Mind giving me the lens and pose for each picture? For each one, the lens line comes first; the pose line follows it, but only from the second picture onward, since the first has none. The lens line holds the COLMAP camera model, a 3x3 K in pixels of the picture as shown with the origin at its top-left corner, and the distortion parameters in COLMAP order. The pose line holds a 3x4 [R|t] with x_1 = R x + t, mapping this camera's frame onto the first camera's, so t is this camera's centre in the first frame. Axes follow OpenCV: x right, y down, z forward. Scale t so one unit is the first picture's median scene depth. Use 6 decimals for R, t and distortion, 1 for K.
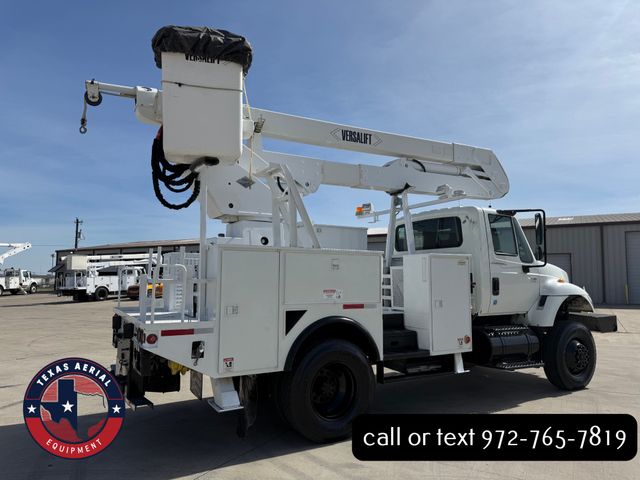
lens RADIAL K [[449.9, 0, 312.8], [0, 449.9, 239.8], [0, 0, 1]] dist [0.081172, -0.106880]
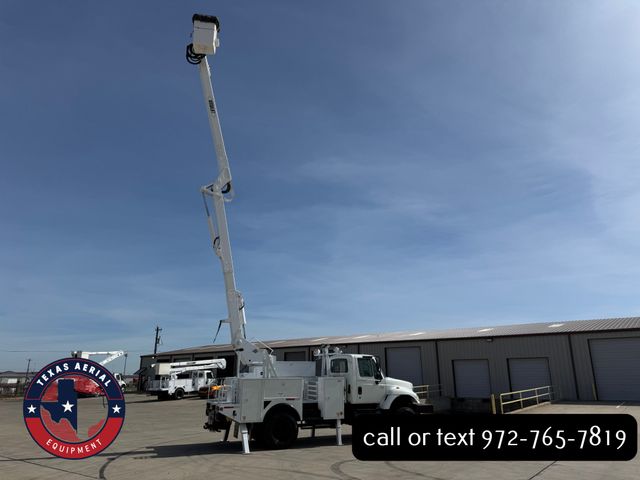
lens RADIAL K [[449.9, 0, 317.3], [0, 449.9, 240.5], [0, 0, 1]] dist [0.081172, -0.106880]
pose [[0.991731, -0.046579, -0.119584, 0.476678], [0.021541, 0.979007, -0.202687, -0.181990], [0.126515, 0.198435, 0.971914, -1.428466]]
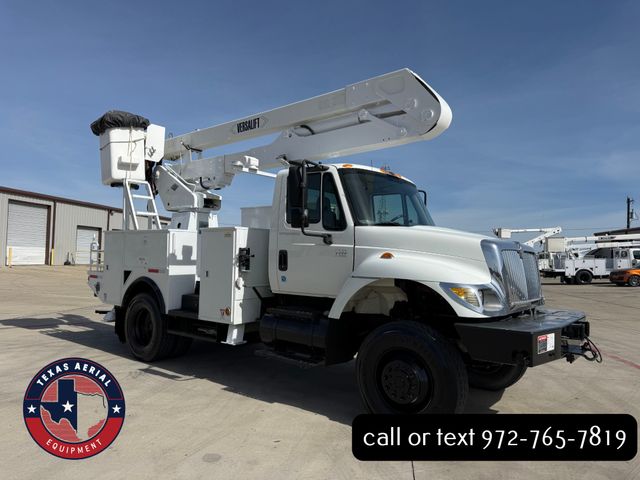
lens RADIAL K [[449.9, 0, 314.4], [0, 449.9, 241.3], [0, 0, 1]] dist [0.081172, -0.106880]
pose [[0.361845, -0.026626, -0.931858, 1.155284], [0.061641, 0.998088, -0.004583, 0.070536], [0.930198, -0.055782, 0.362795, 0.710925]]
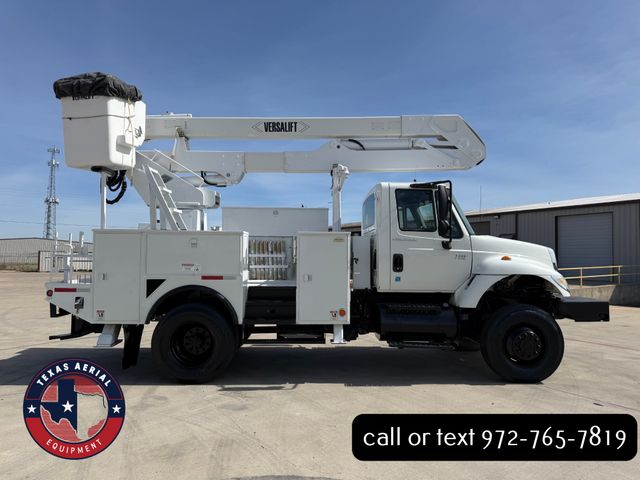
lens RADIAL K [[449.9, 0, 316.3], [0, 449.9, 241.6], [0, 0, 1]] dist [0.081172, -0.106880]
pose [[0.877498, -0.012243, -0.479423, 0.679711], [0.037109, 0.998410, 0.042425, 0.007947], [0.478142, -0.055019, 0.876558, 0.057845]]
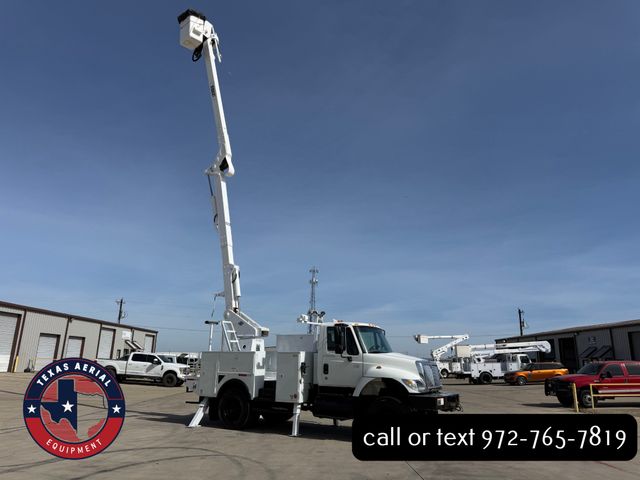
lens RADIAL K [[449.9, 0, 319.1], [0, 449.9, 235.4], [0, 0, 1]] dist [0.081172, -0.106880]
pose [[0.519276, -0.222350, -0.825175, 1.892572], [0.060244, 0.972682, -0.224187, -0.011860], [0.852481, 0.066703, 0.518485, 0.006434]]
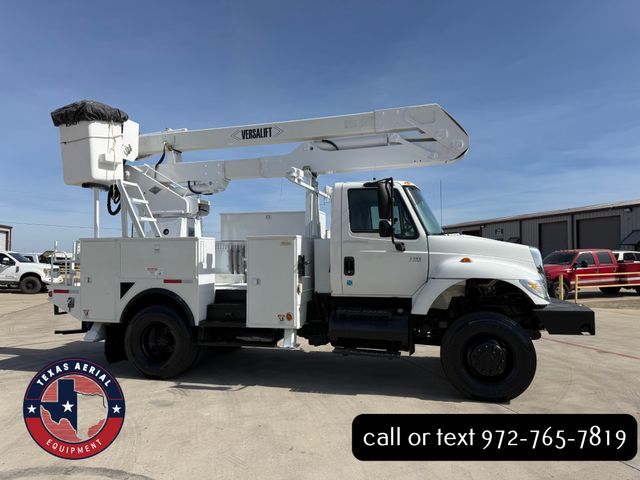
lens RADIAL K [[449.9, 0, 317.4], [0, 449.9, 244.2], [0, 0, 1]] dist [0.081172, -0.106880]
pose [[0.711964, -0.027152, -0.701691, 0.960979], [0.066655, 0.997353, 0.029038, 0.024279], [0.699045, -0.067445, 0.711890, 0.277276]]
